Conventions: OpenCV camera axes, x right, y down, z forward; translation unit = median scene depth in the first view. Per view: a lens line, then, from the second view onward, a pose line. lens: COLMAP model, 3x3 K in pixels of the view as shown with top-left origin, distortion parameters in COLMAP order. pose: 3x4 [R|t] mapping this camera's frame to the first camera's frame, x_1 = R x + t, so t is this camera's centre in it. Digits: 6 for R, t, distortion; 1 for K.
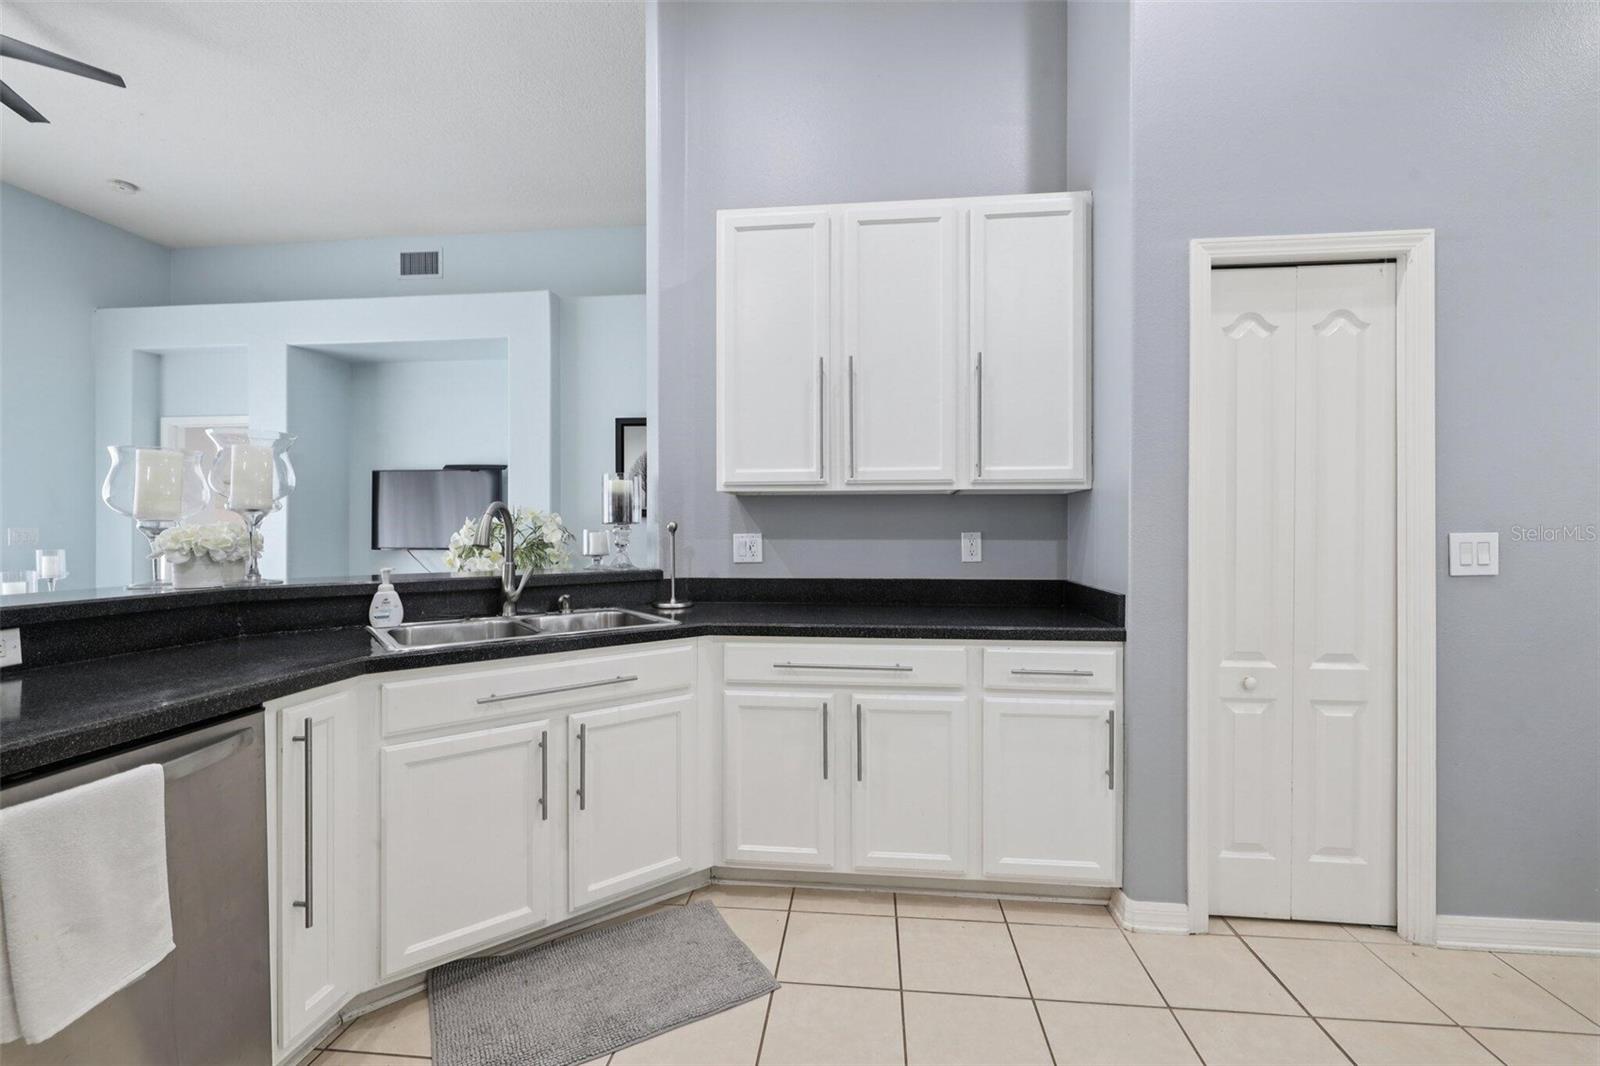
lens RADIAL K [[677.5, 0, 806.2], [0, 677.5, 531.3], [0, 0, 1]] dist [0.001124, -0.000175]
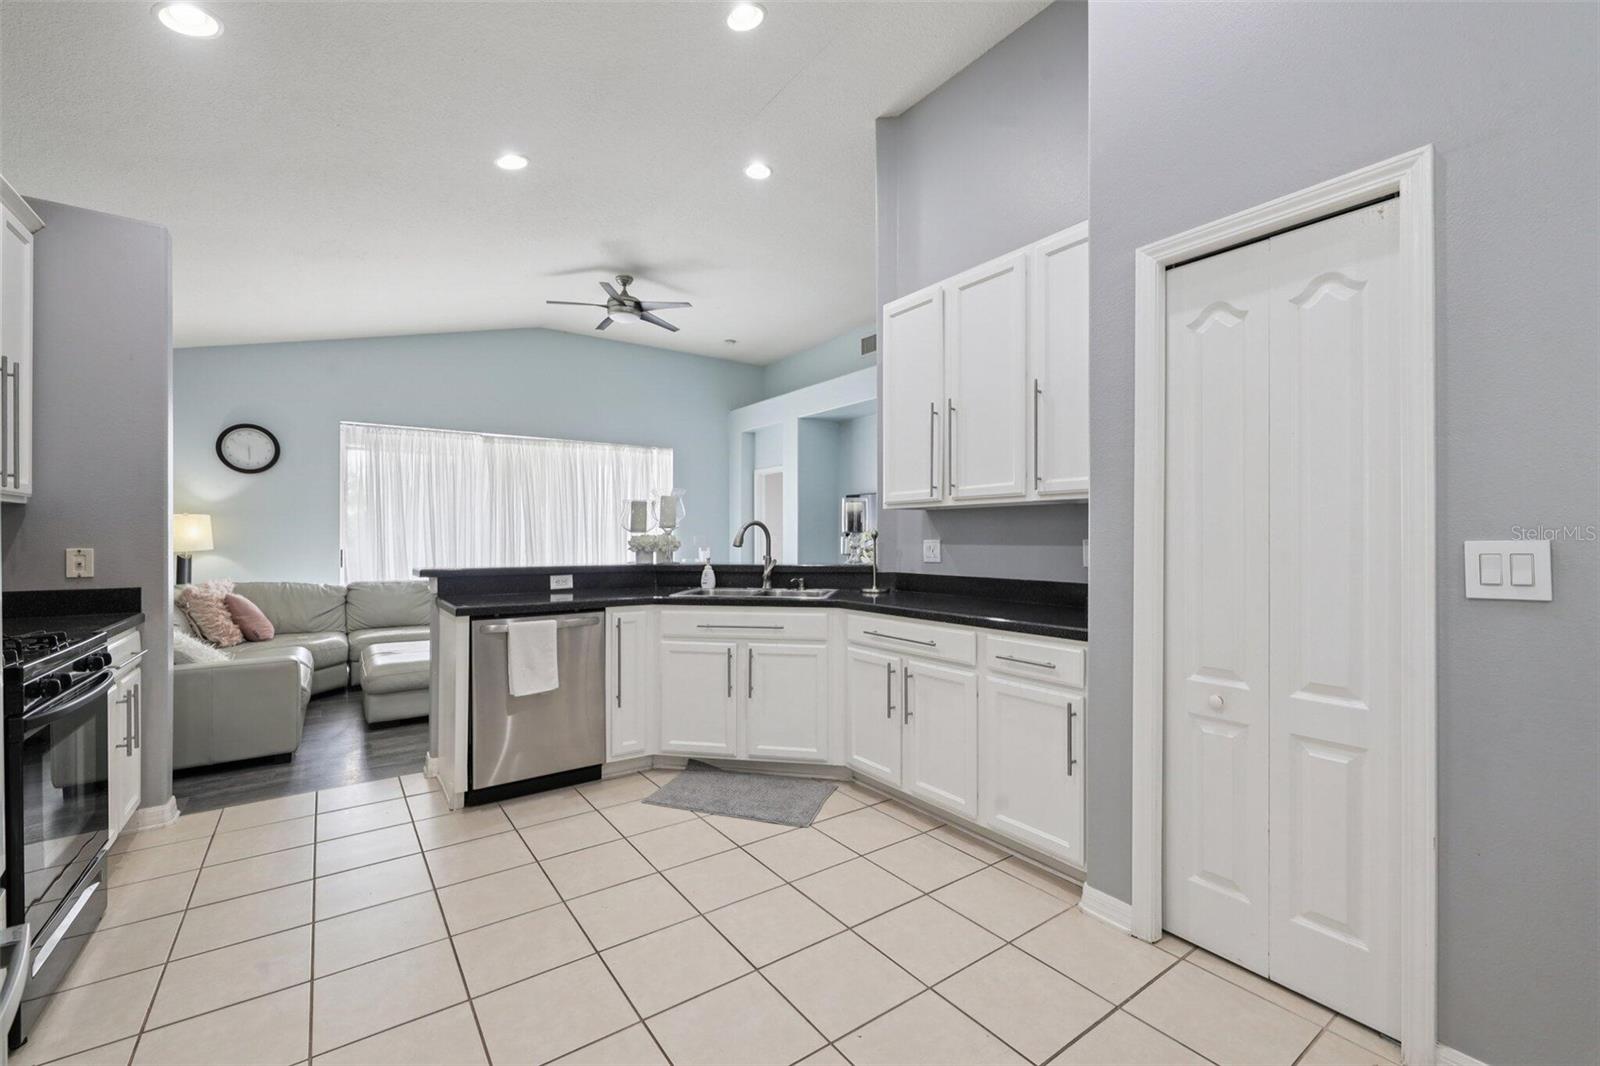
lens RADIAL K [[677.5, 0, 798.2], [0, 677.5, 537.3], [0, 0, 1]] dist [0.001124, -0.000175]
pose [[0.653858, 0.000297, -0.756617, 0.946282], [-0.001151, 0.999999, -0.000602, -0.000176], [0.756616, 0.001265, 0.653858, -0.038065]]
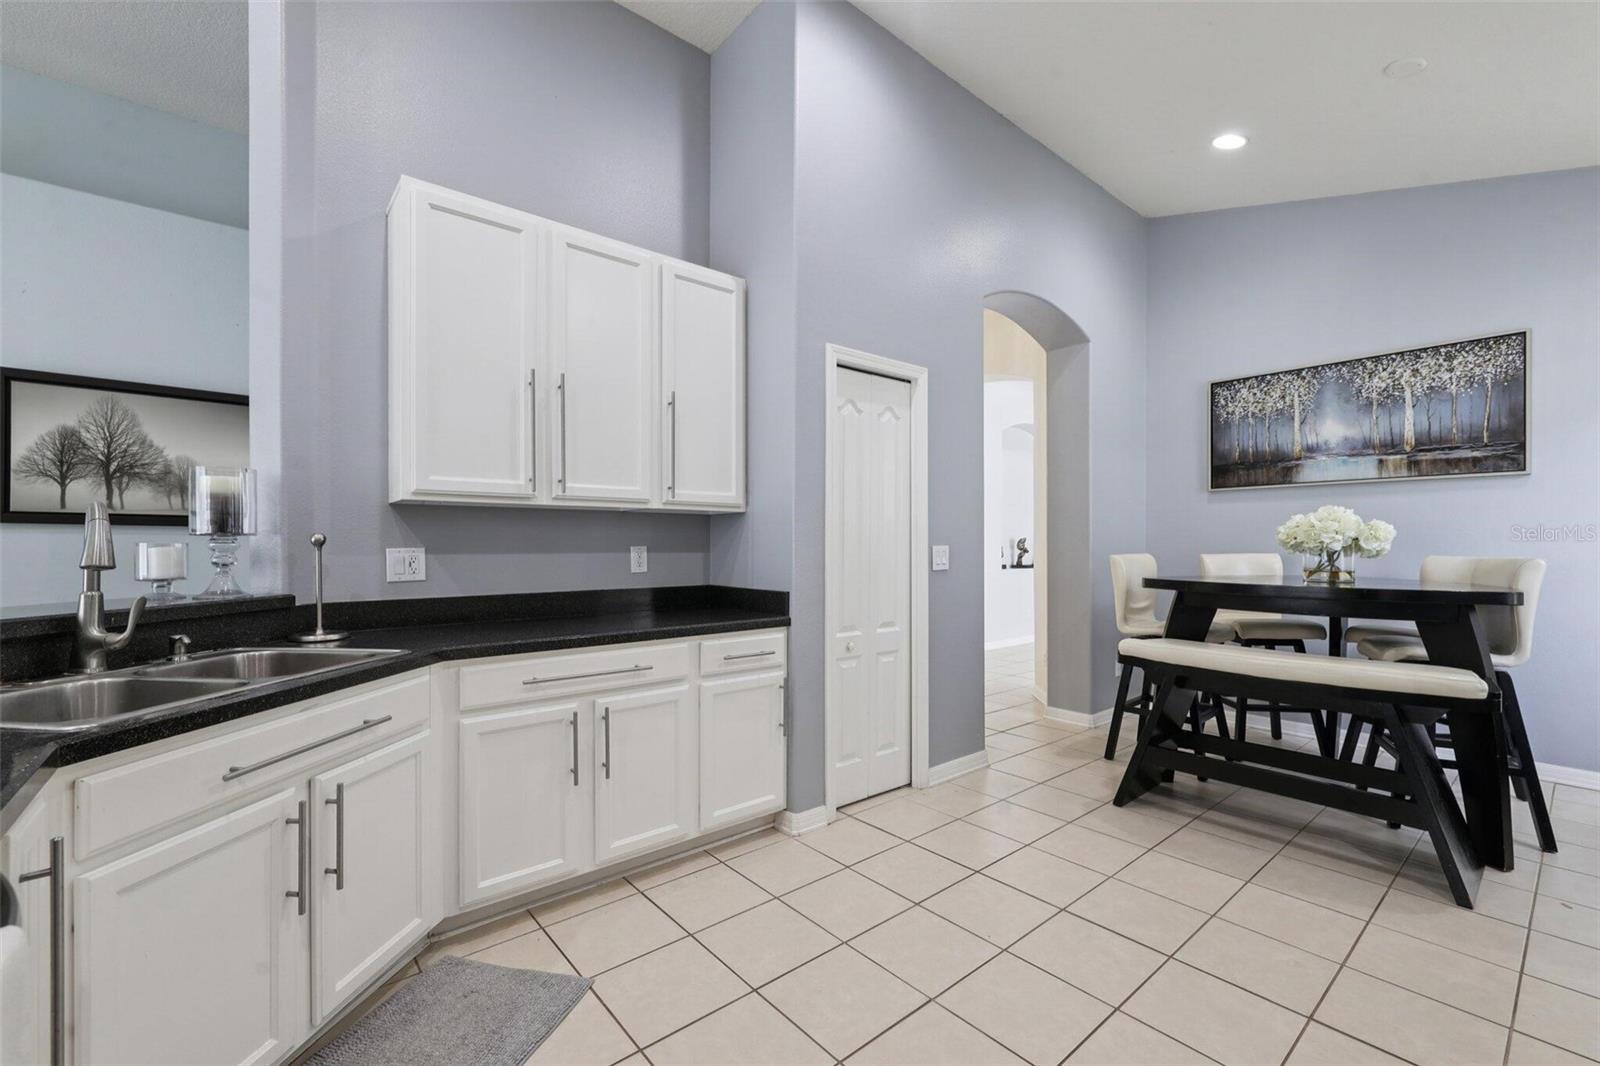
lens RADIAL K [[677.5, 0, 811.7], [0, 677.5, 544.3], [0, 0, 1]] dist [0.001124, -0.000175]
pose [[0.688830, 0.000637, 0.724922, -0.471977], [0.001369, 0.999997, -0.002180, 0.001481], [-0.724921, 0.002494, 0.688827, 0.029710]]
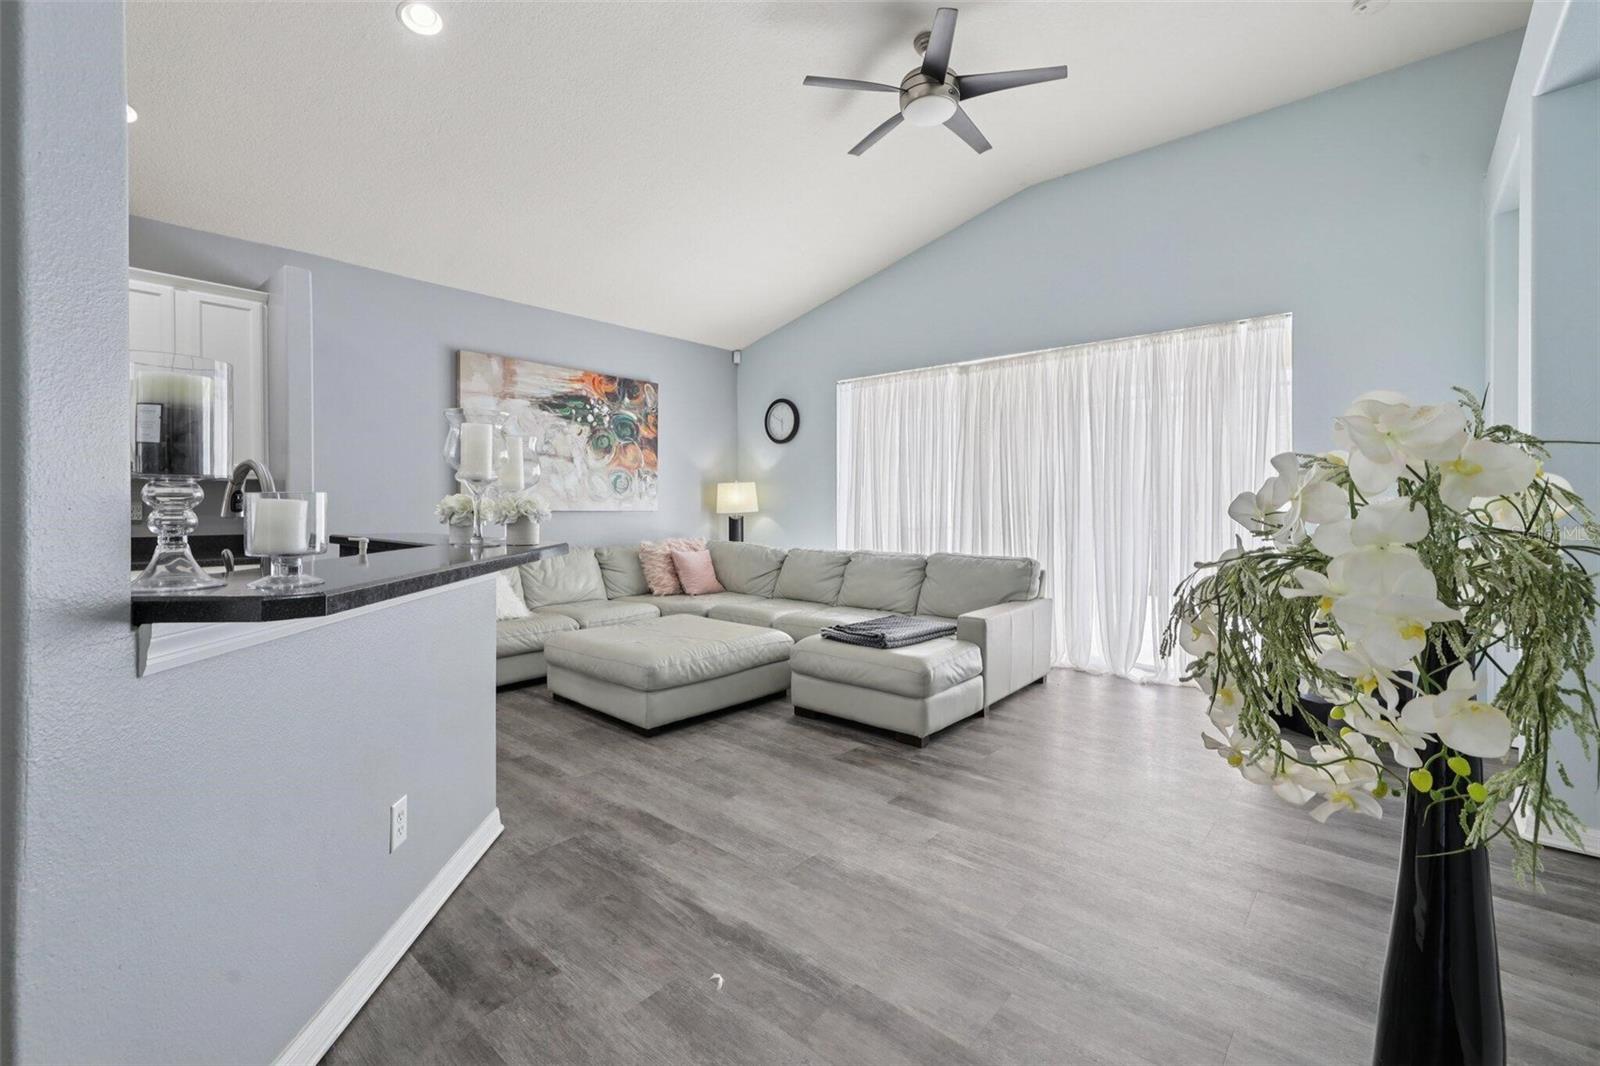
lens RADIAL K [[677.5, 0, 799.4], [0, 677.5, 501.2], [0, 0, 1]] dist [0.001124, -0.000175]
pose [[-0.576730, -0.001958, -0.816933, -0.205594], [0.001645, 0.999992, -0.003559, 0.009111], [0.816933, -0.003397, -0.576722, 1.959485]]
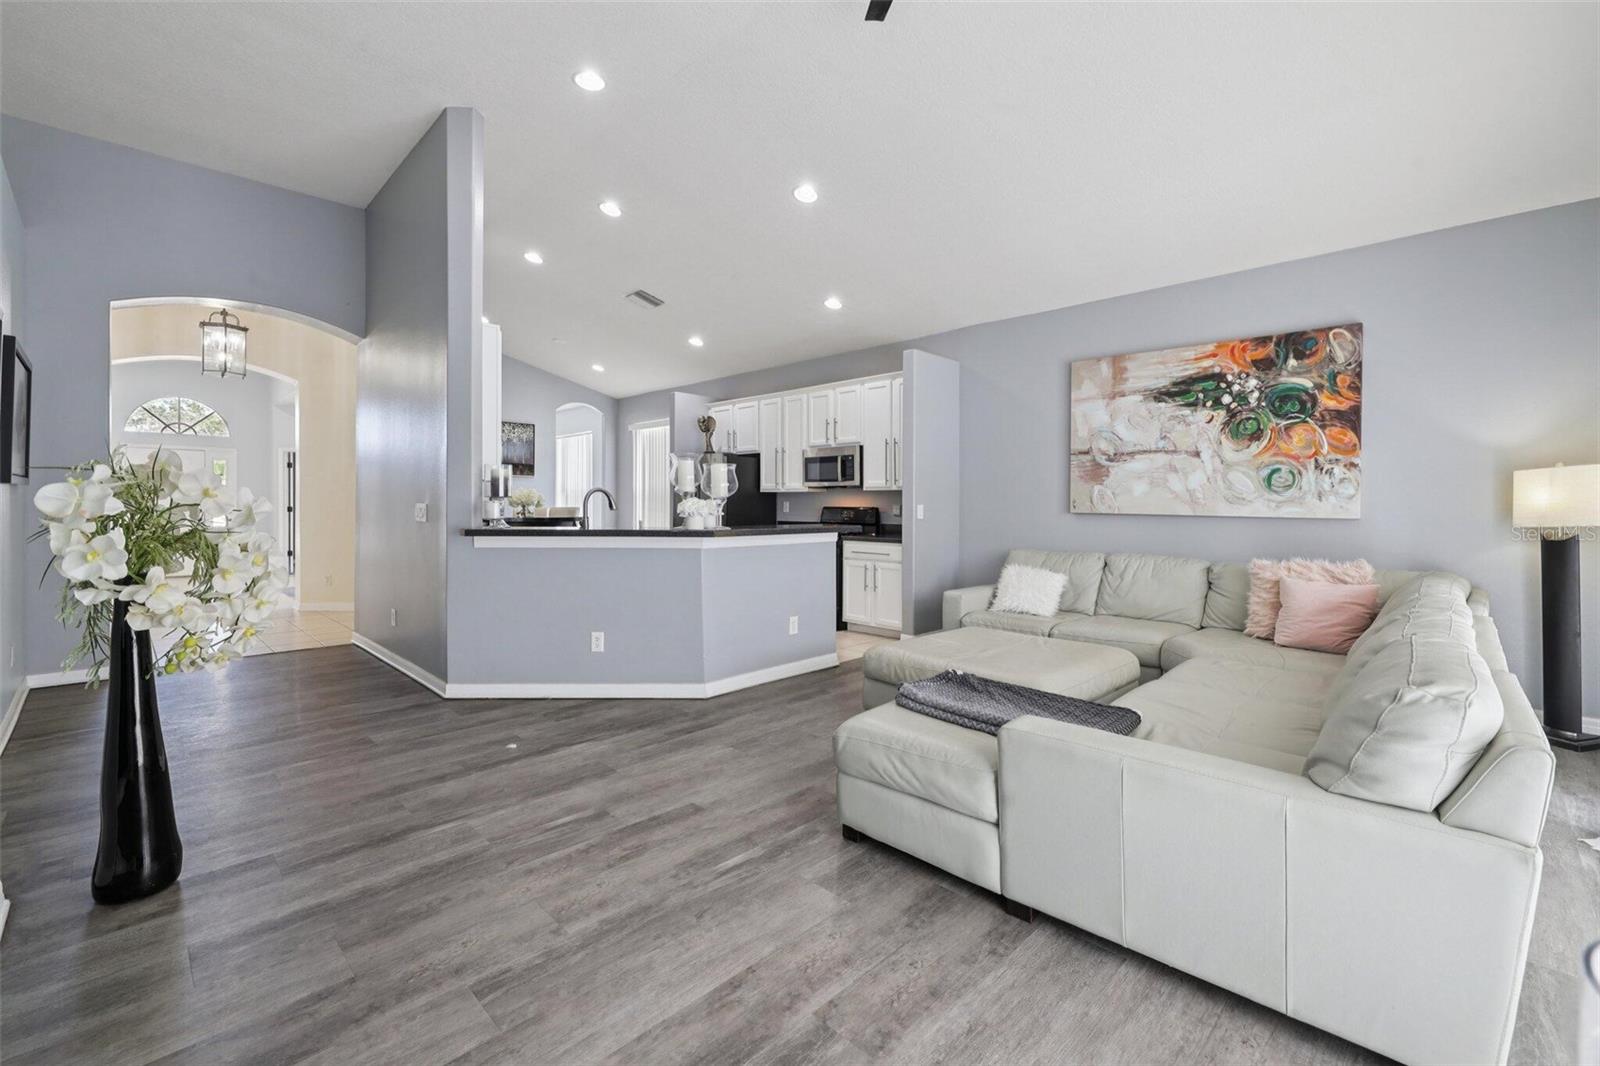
lens RADIAL K [[677.5, 0, 811.7], [0, 677.5, 503.9], [0, 0, 1]] dist [0.001124, -0.000175]
pose [[-0.789499, -0.002785, 0.613746, -2.220982], [-0.002692, 0.999996, 0.001075, 0.000155], [-0.613746, -0.000803, -0.789503, 2.225935]]
